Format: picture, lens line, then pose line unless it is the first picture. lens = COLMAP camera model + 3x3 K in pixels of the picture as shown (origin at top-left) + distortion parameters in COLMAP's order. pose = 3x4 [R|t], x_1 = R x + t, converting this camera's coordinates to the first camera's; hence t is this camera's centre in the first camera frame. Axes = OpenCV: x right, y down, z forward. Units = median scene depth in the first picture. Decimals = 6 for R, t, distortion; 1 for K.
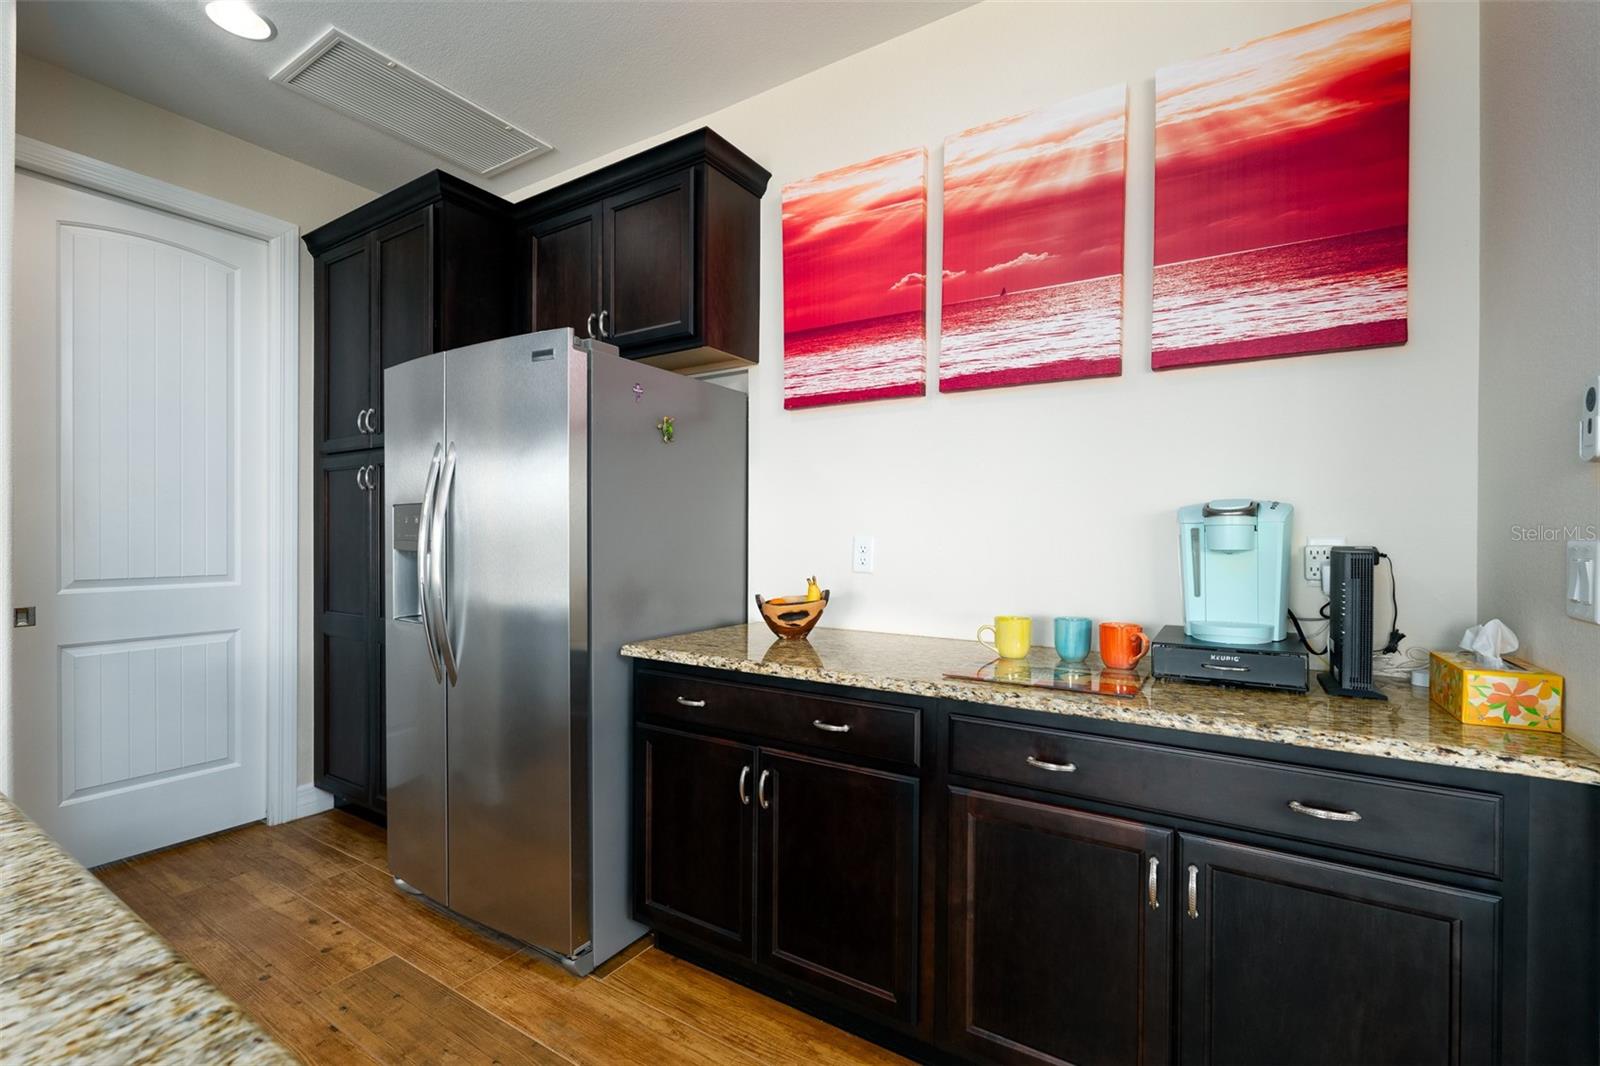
lens RADIAL K [[705.2, 0, 801.0], [0, 705.2, 532.5], [0, 0, 1]] dist [-0.003084, 0.000649]
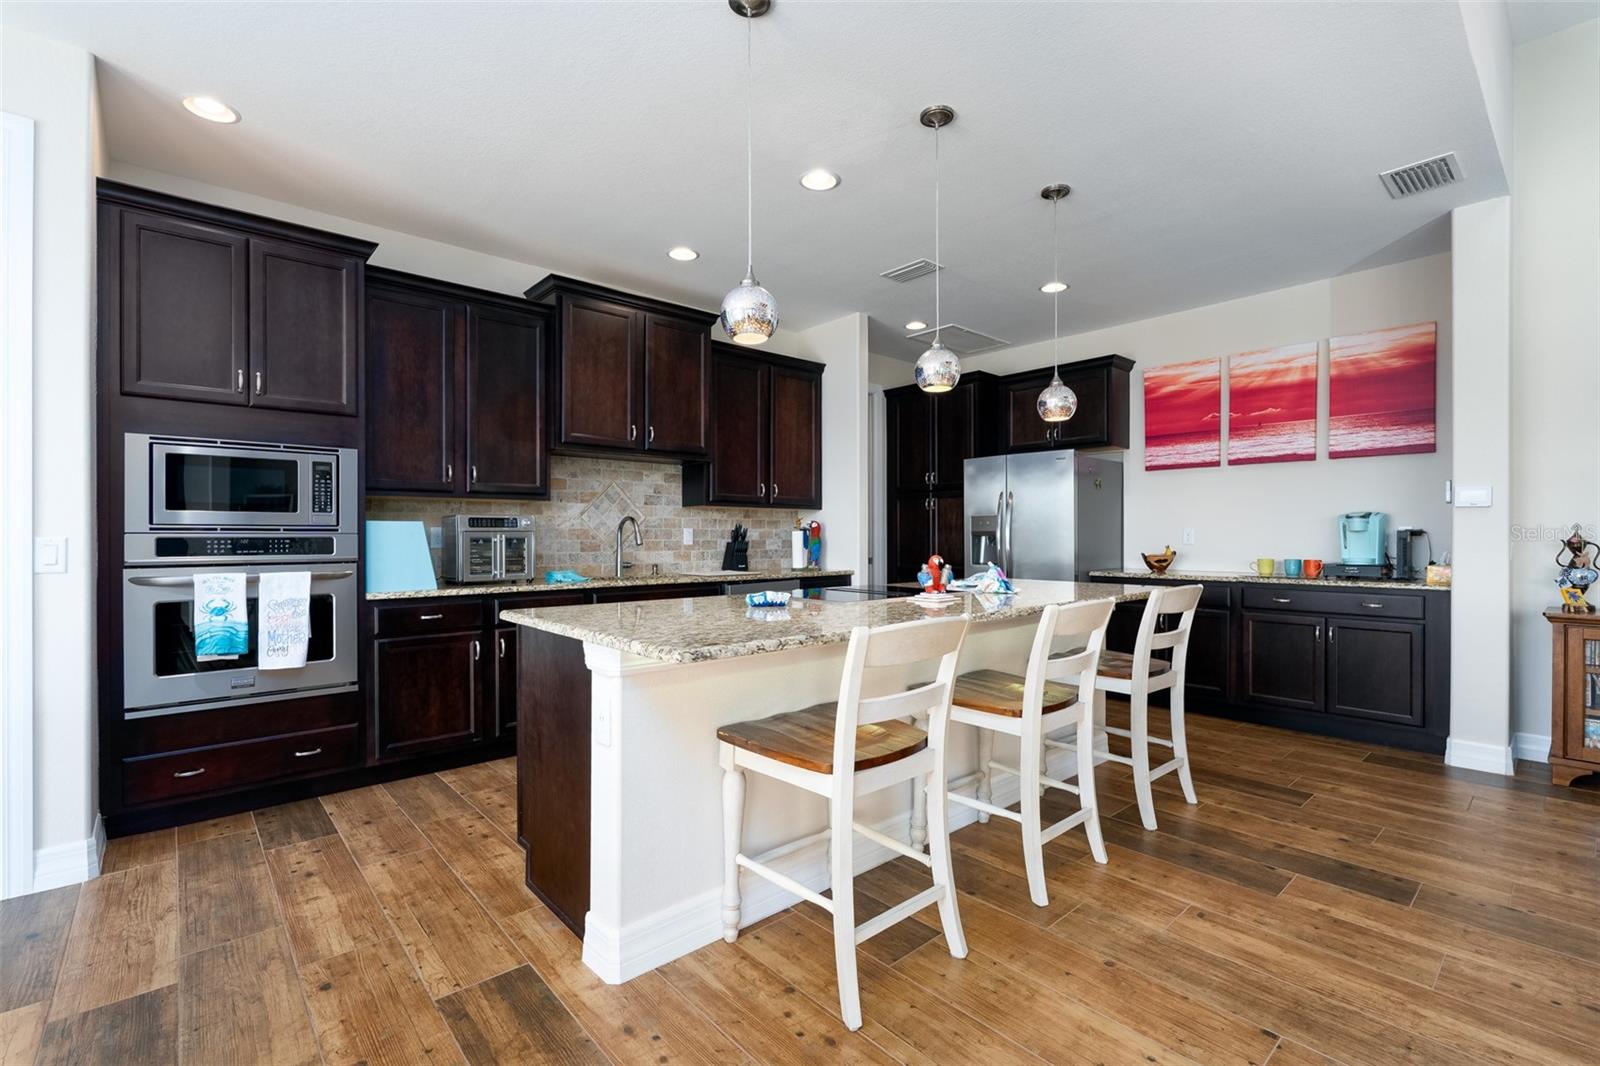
lens RADIAL K [[705.2, 0, 803.8], [0, 705.2, 533.5], [0, 0, 1]] dist [-0.003084, 0.000649]
pose [[0.961730, -0.005559, -0.273941, -0.539672], [0.004311, 0.999977, -0.005159, 0.031292], [0.273964, 0.003781, 0.961733, -1.692769]]
